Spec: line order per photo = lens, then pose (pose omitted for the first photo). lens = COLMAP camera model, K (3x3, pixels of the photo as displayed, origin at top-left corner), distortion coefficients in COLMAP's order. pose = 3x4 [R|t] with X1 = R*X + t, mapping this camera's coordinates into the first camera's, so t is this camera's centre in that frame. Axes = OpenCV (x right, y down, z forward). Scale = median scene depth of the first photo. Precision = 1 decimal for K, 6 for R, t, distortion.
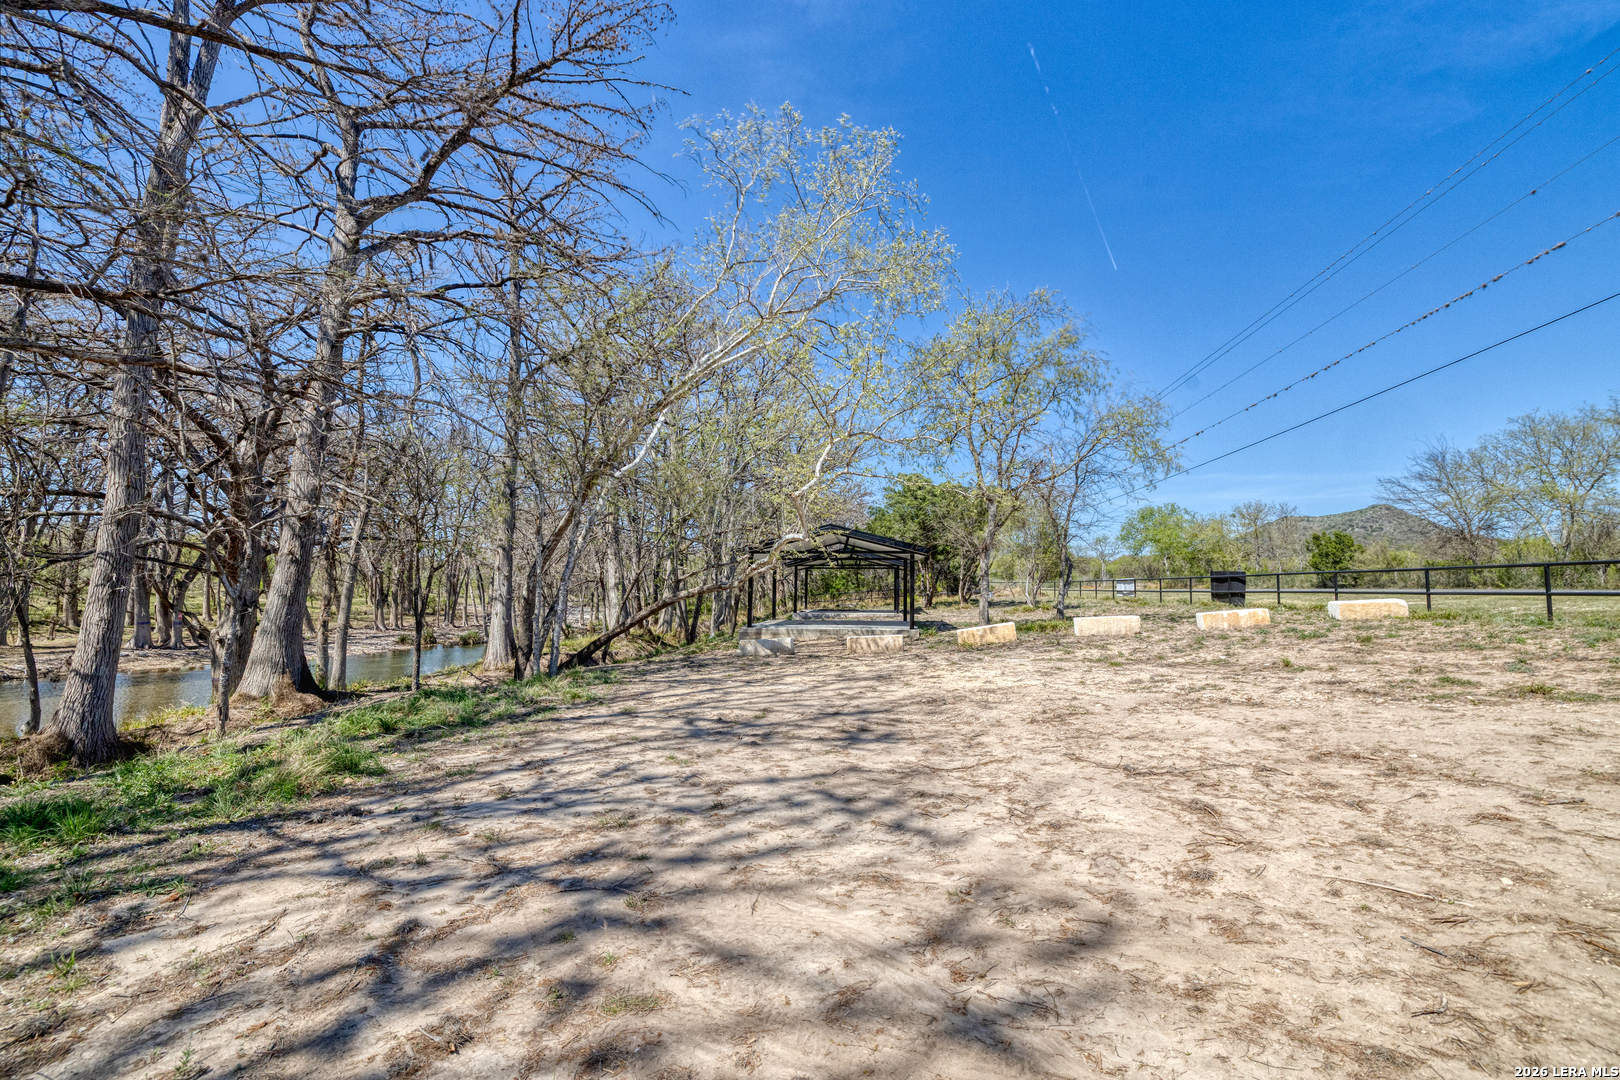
lens RADIAL K [[694.9, 0, 822.8], [0, 694.9, 532.3], [0, 0, 1]] dist [-0.001957, -0.000070]
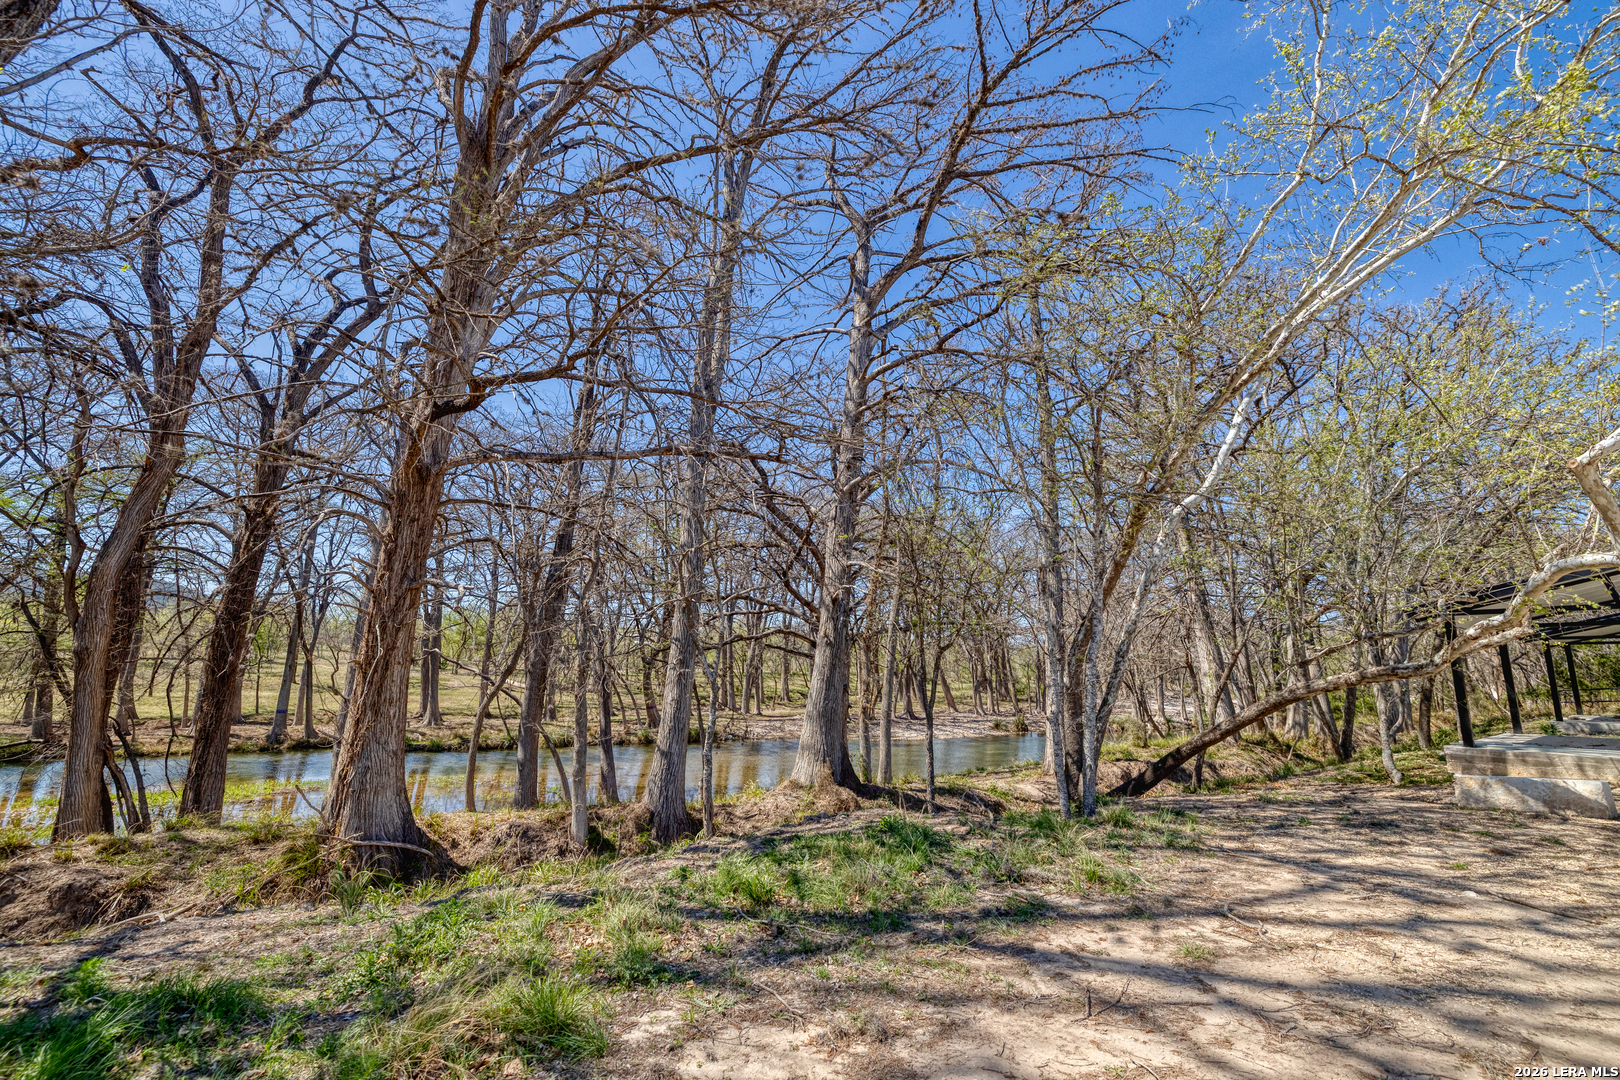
lens RADIAL K [[682.2, 0, 811.7], [0, 682.2, 531.9], [0, 0, 1]] dist [-0.001946, -0.000270]
pose [[0.674804, -0.145851, -0.723441, -0.031295], [0.052338, 0.987266, -0.150221, 0.015291], [0.736139, 0.063506, 0.673845, 0.168960]]
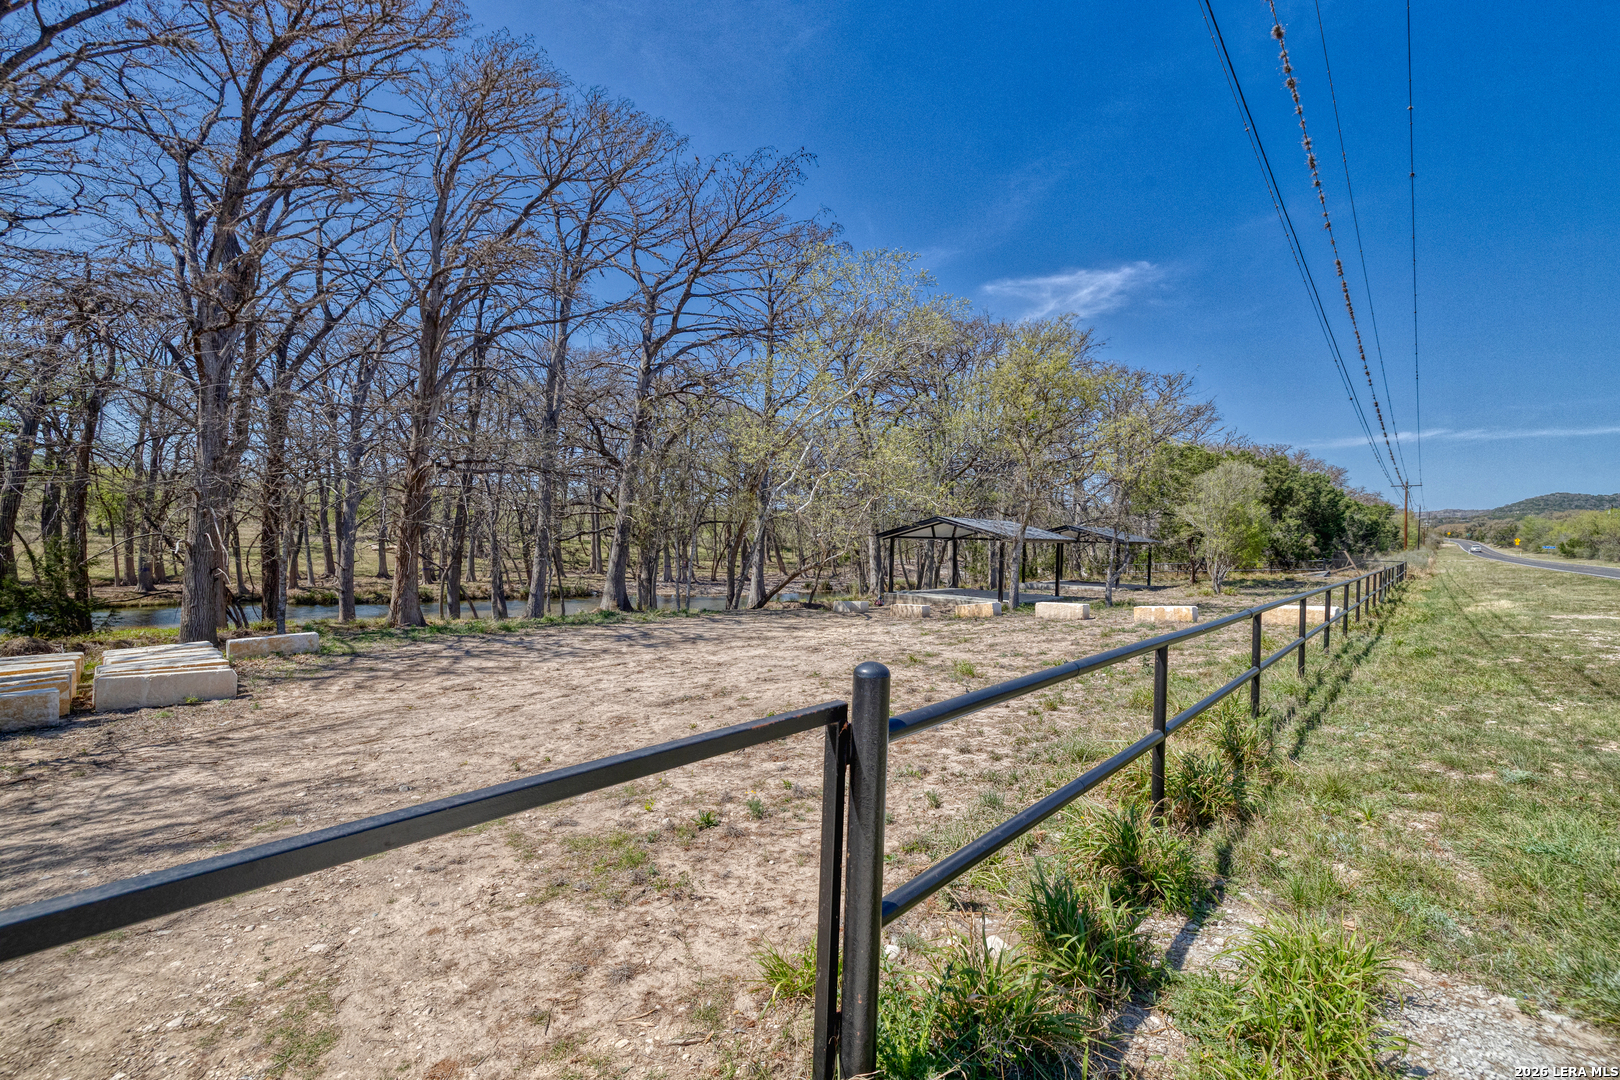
lens RADIAL K [[682.2, 0, 811.7], [0, 682.2, 531.9], [0, 0, 1]] dist [-0.001946, -0.000270]
pose [[0.784951, 0.009052, -0.619491, 0.454821], [0.030793, 0.998087, 0.053602, -0.042581], [0.618792, -0.061151, 0.783171, -0.092677]]
